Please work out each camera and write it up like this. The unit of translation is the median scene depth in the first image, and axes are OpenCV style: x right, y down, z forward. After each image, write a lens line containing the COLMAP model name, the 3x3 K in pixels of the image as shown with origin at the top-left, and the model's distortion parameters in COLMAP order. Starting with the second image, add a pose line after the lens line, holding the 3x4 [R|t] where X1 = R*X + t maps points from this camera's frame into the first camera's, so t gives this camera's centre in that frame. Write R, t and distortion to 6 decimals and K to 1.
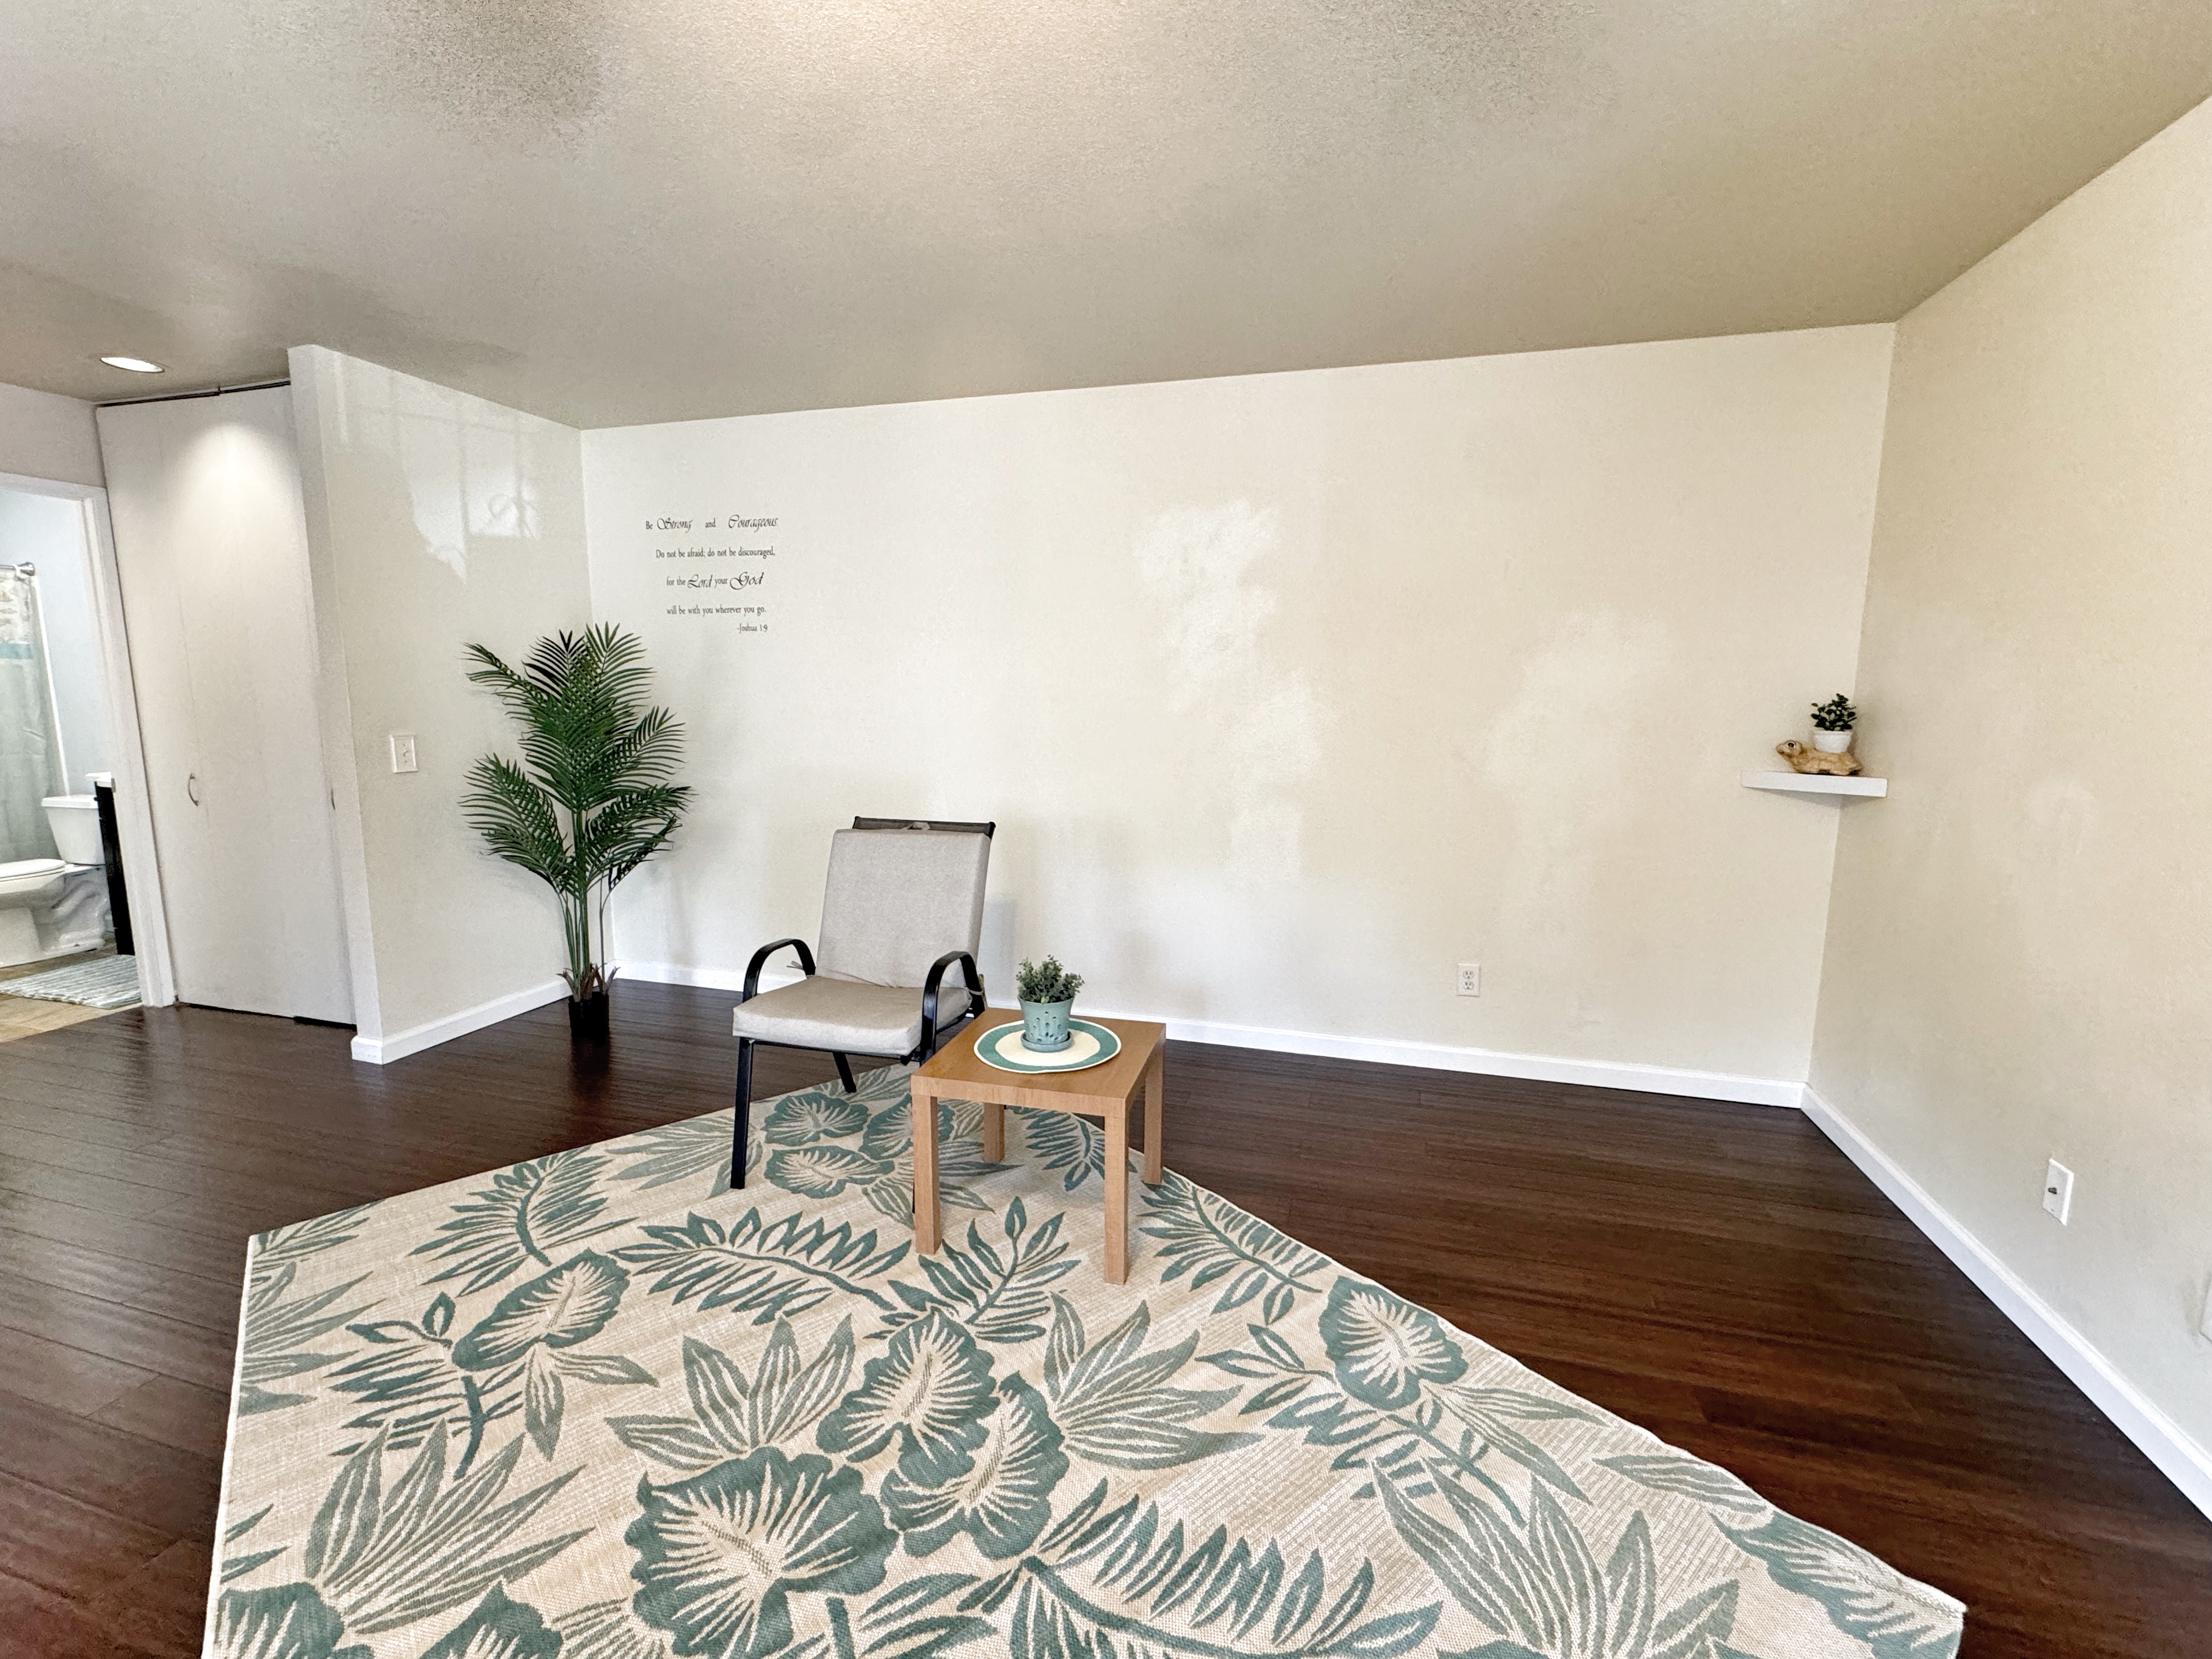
lens RADIAL K [[963.5, 0, 1101.5], [0, 963.5, 828.0], [0, 0, 1]] dist [-0.000968, -0.000420]
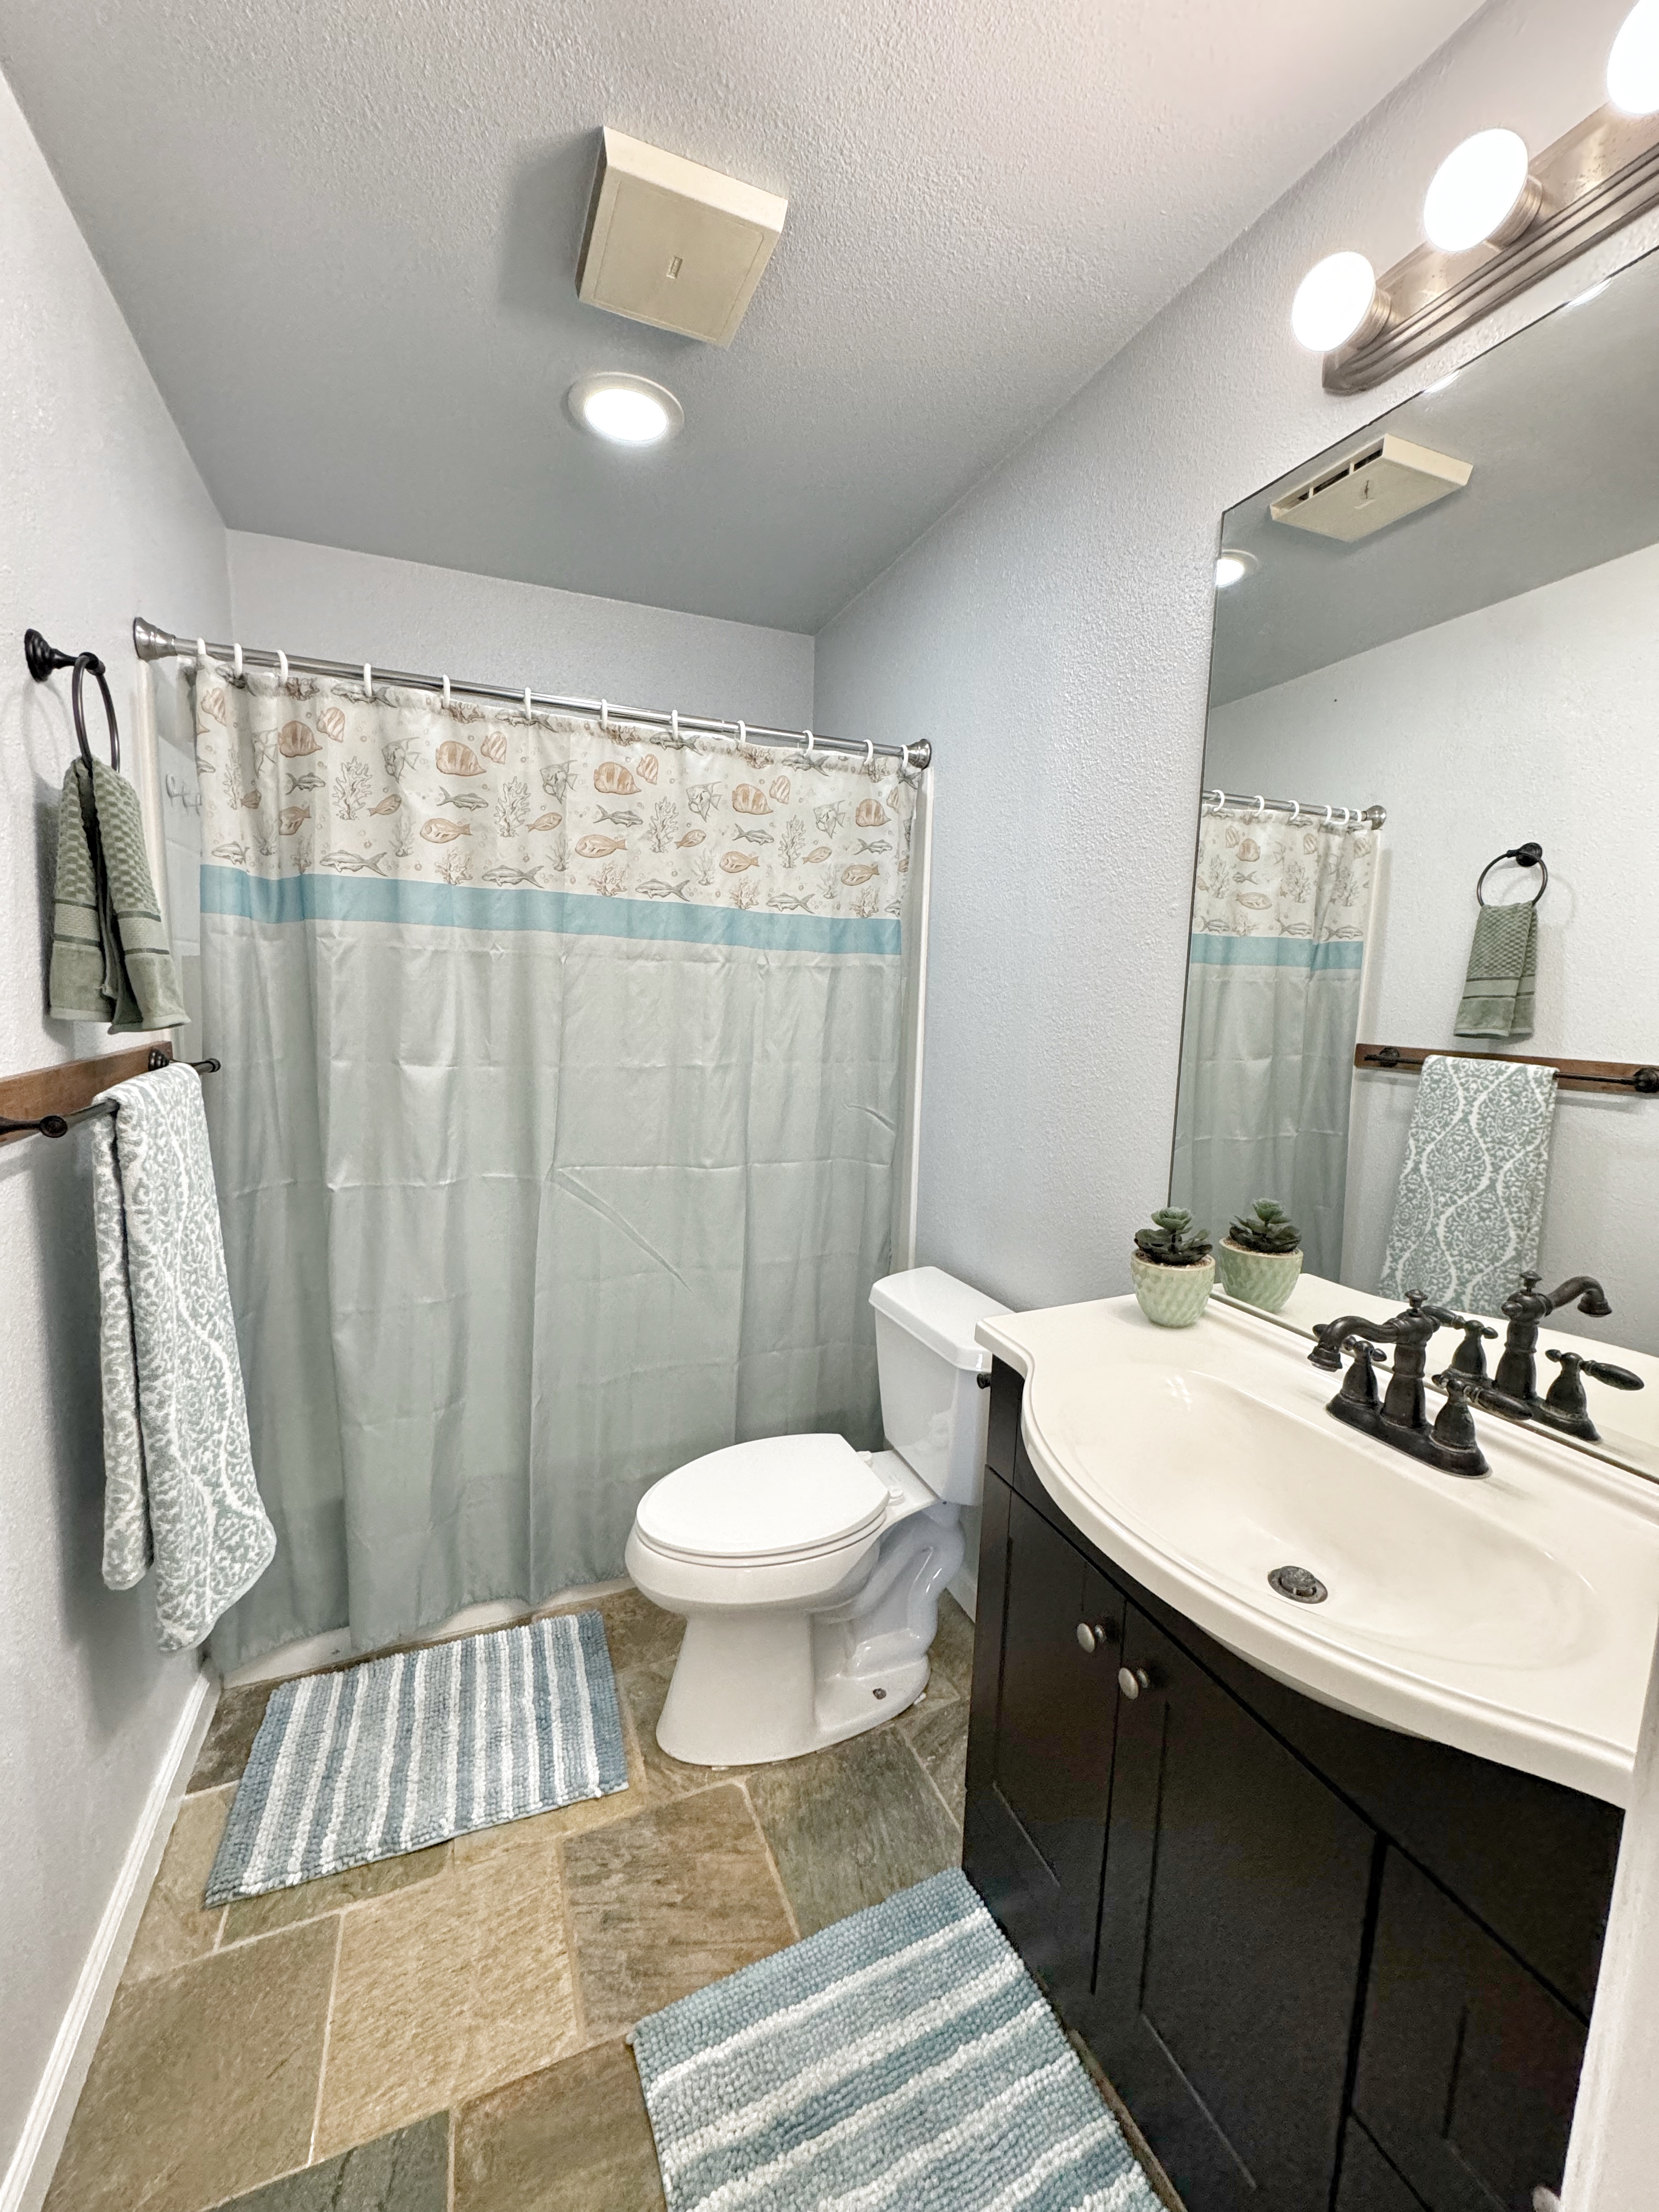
lens RADIAL K [[883.9, 0, 830.8], [0, 883.9, 1104.6], [0, 0, 1]] dist [-0.002652, -0.000068]
pose [[0.630750, 0.109000, -0.768292, -1.415790], [-0.134361, 0.990472, 0.030214, -0.200381], [0.764265, 0.084171, 0.639386, 1.257620]]
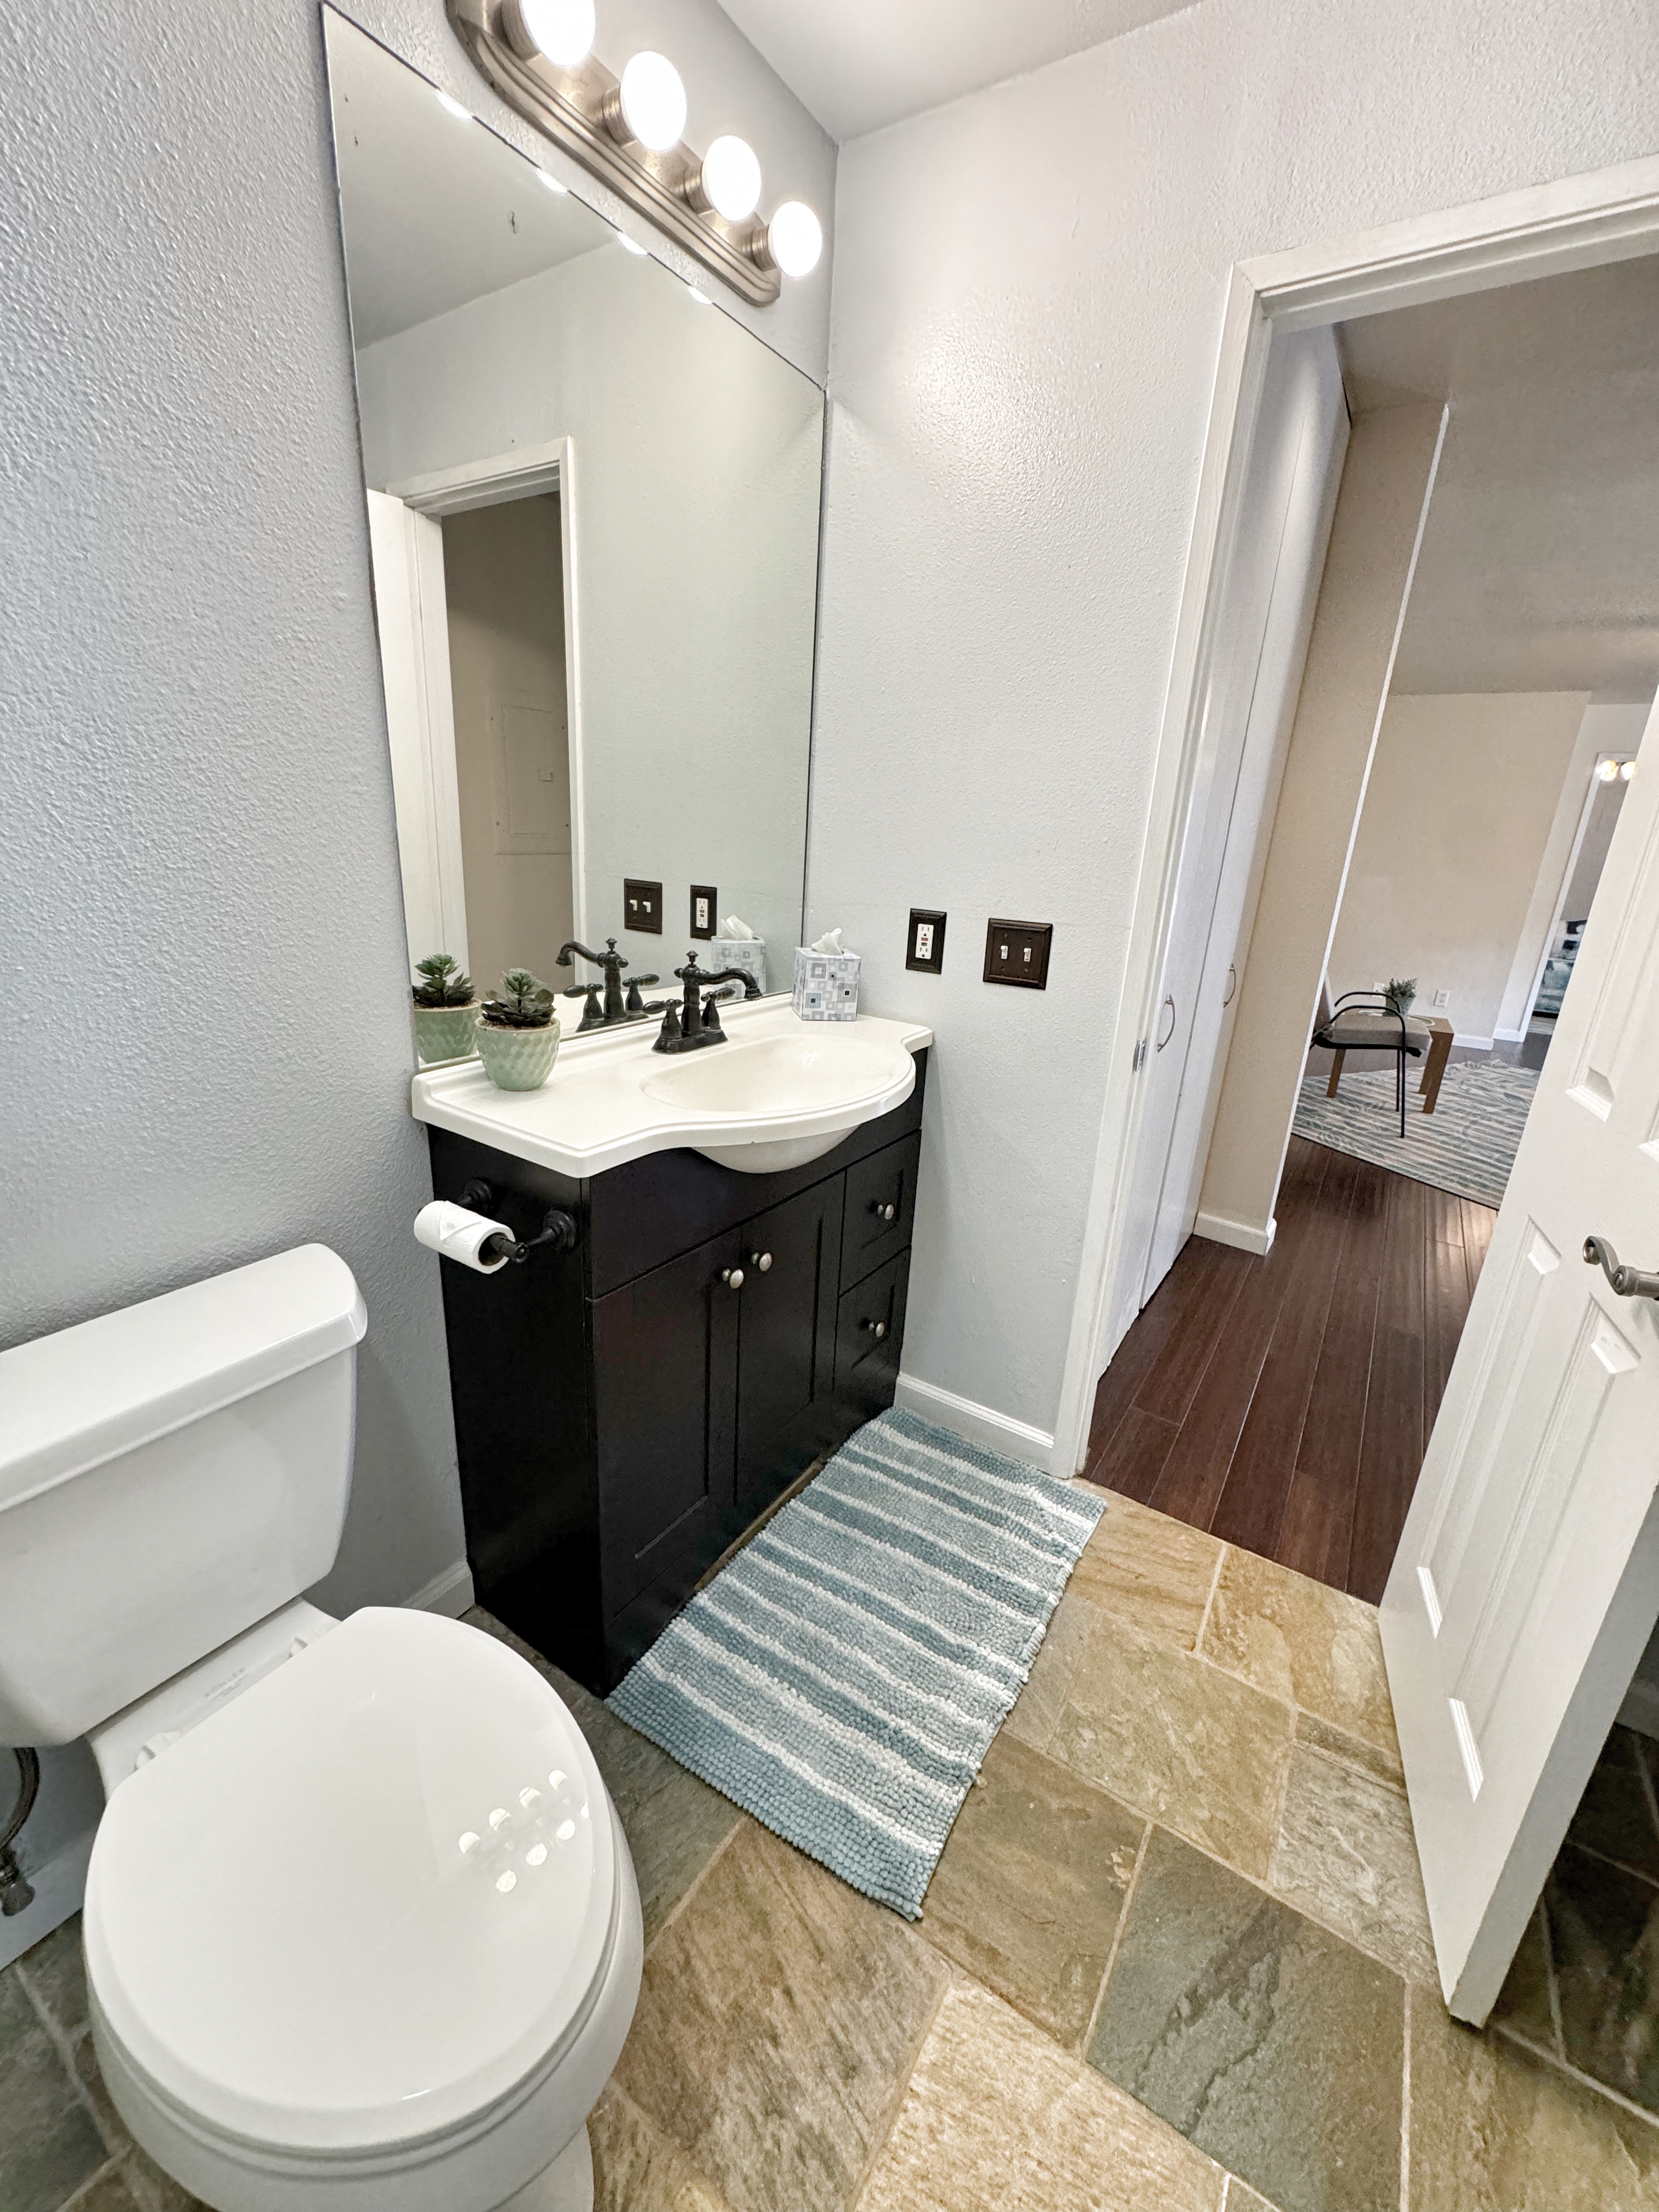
lens RADIAL K [[883.9, 0, 830.7], [0, 883.9, 1102.2], [0, 0, 1]] dist [-0.002652, -0.000068]
pose [[0.279827, -0.277837, 0.918969, -2.007724], [0.086656, 0.960611, 0.264040, -0.197646], [-0.956132, 0.005749, 0.292881, 1.403923]]
